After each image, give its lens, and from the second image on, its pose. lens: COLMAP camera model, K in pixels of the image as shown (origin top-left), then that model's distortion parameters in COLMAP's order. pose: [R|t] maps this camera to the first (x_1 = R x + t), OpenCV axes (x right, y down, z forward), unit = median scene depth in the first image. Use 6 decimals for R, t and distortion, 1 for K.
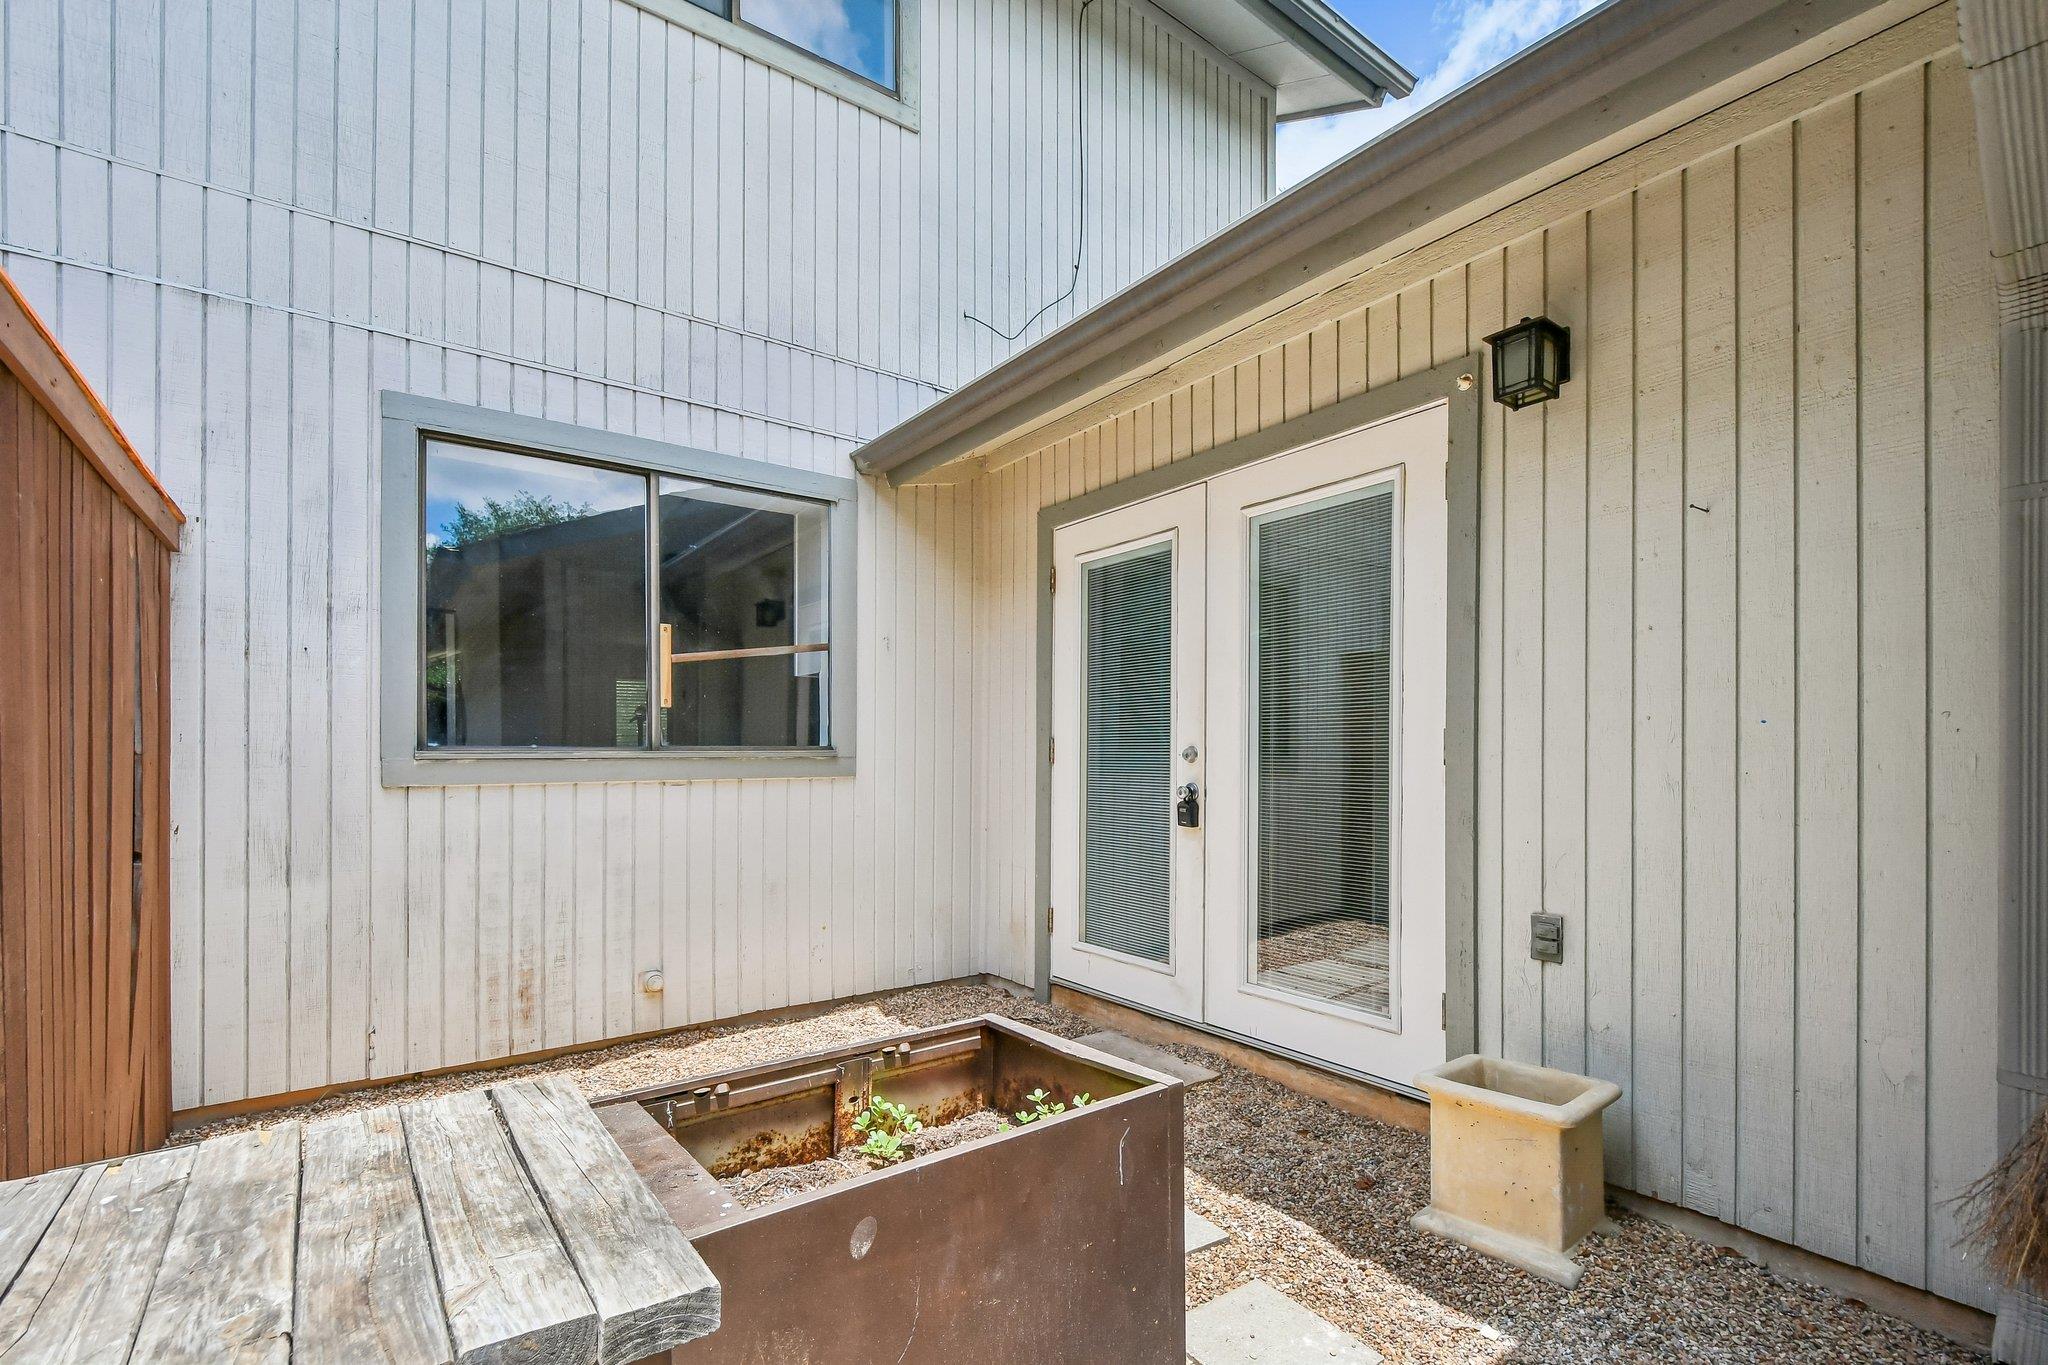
lens RADIAL K [[913.6, 0, 1033.4], [0, 913.6, 752.5], [0, 0, 1]] dist [0.005049, -0.003613]
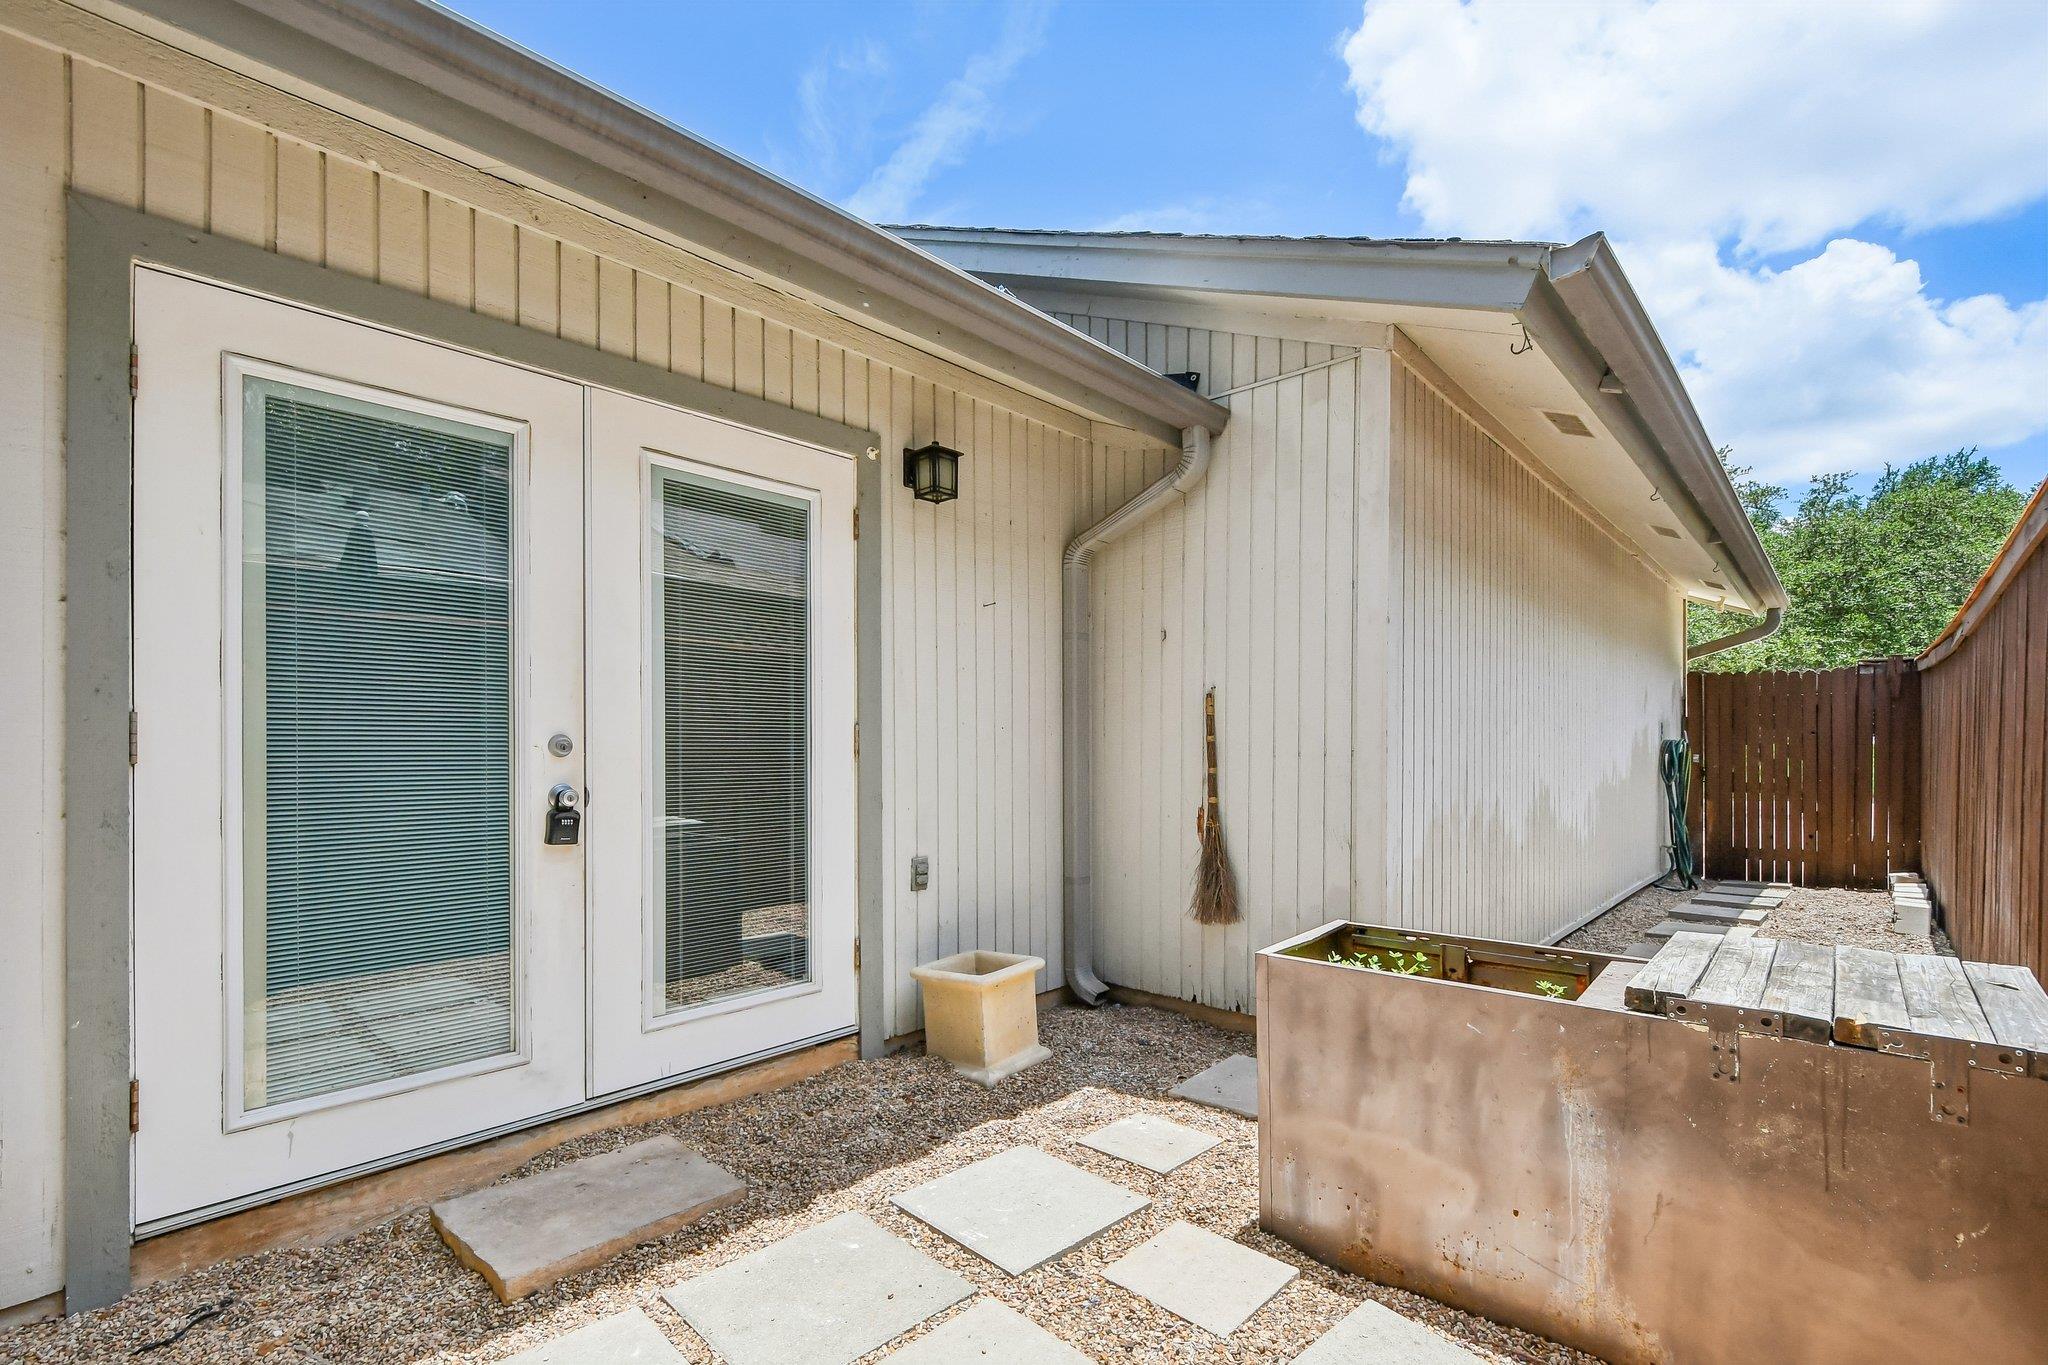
lens RADIAL K [[913.6, 0, 1022.6], [0, 913.6, 750.4], [0, 0, 1]] dist [0.005049, -0.003613]
pose [[-0.177197, -0.004169, 0.984167, -0.735667], [-0.000780, 0.999991, 0.004095, 0.002795], [-0.984175, -0.000042, -0.177198, 0.918152]]
